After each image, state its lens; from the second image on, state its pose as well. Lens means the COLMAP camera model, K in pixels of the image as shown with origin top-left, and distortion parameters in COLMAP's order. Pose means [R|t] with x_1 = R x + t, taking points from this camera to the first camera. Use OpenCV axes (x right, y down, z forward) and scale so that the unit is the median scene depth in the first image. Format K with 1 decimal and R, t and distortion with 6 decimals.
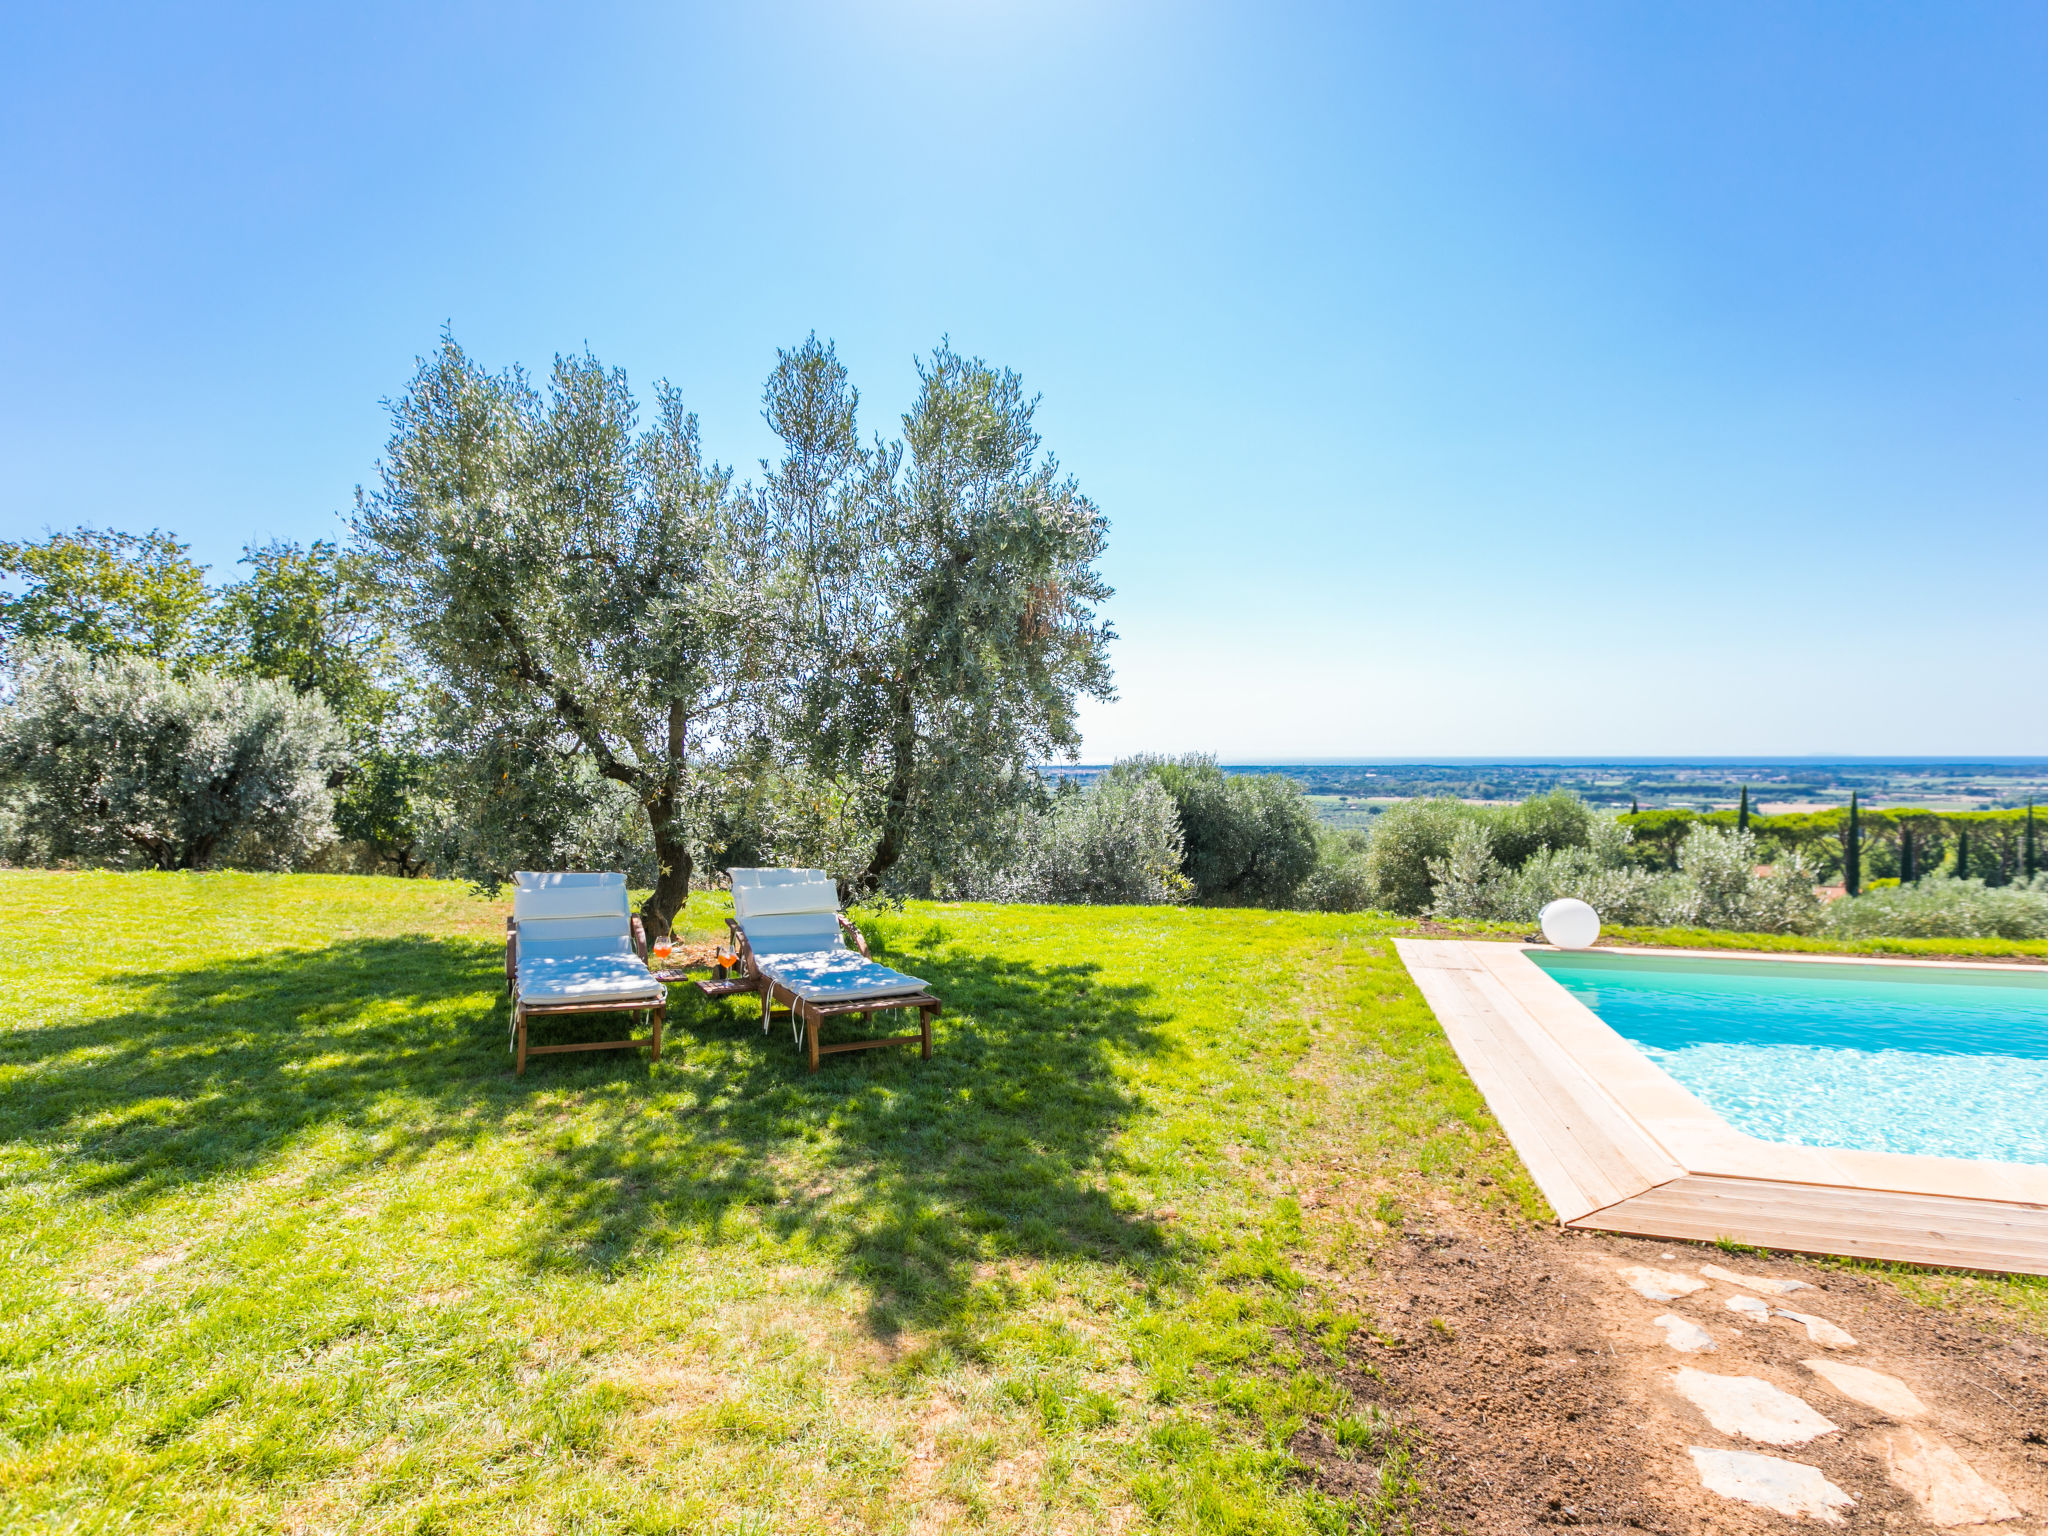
lens RADIAL K [[1045.9, 0, 1013.2], [0, 1045.9, 759.5], [0, 0, 1]] dist [-0.000573, -0.000300]
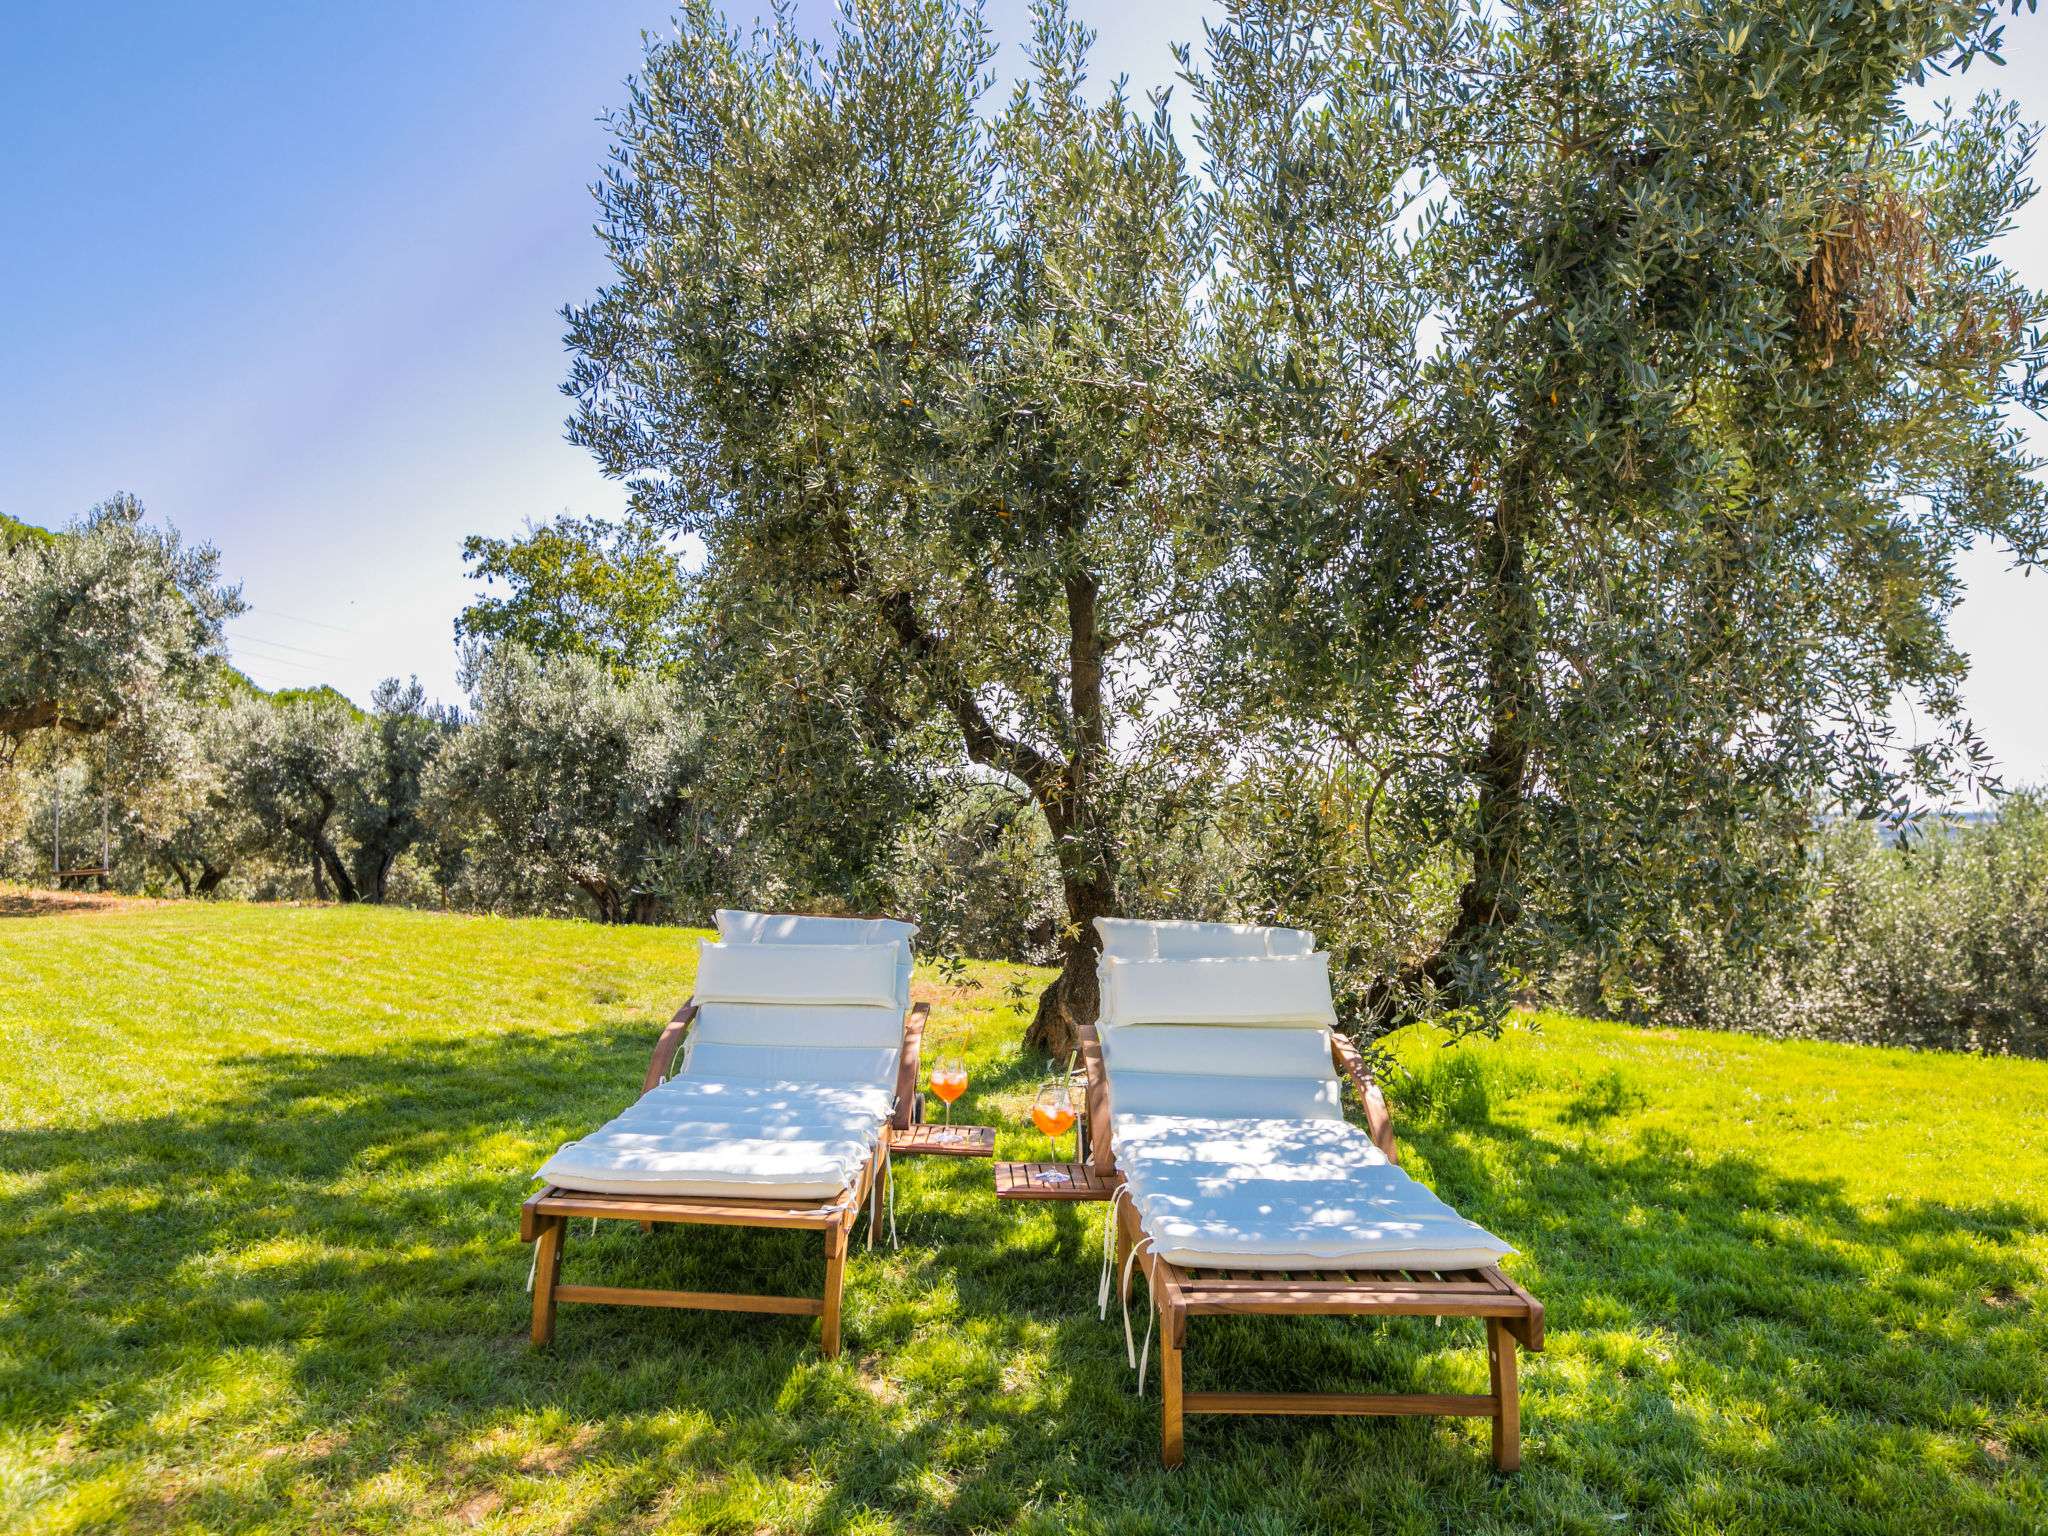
lens RADIAL K [[1487.7, 0, 1025.3], [0, 1487.7, 762.6], [0, 0, 1]] dist [0.000218, -0.006303]
pose [[0.885627, -0.014524, -0.464171, 0.005701], [0.000085, 0.999516, -0.031112, 0.044897], [0.464398, 0.027515, 0.885199, 0.323197]]
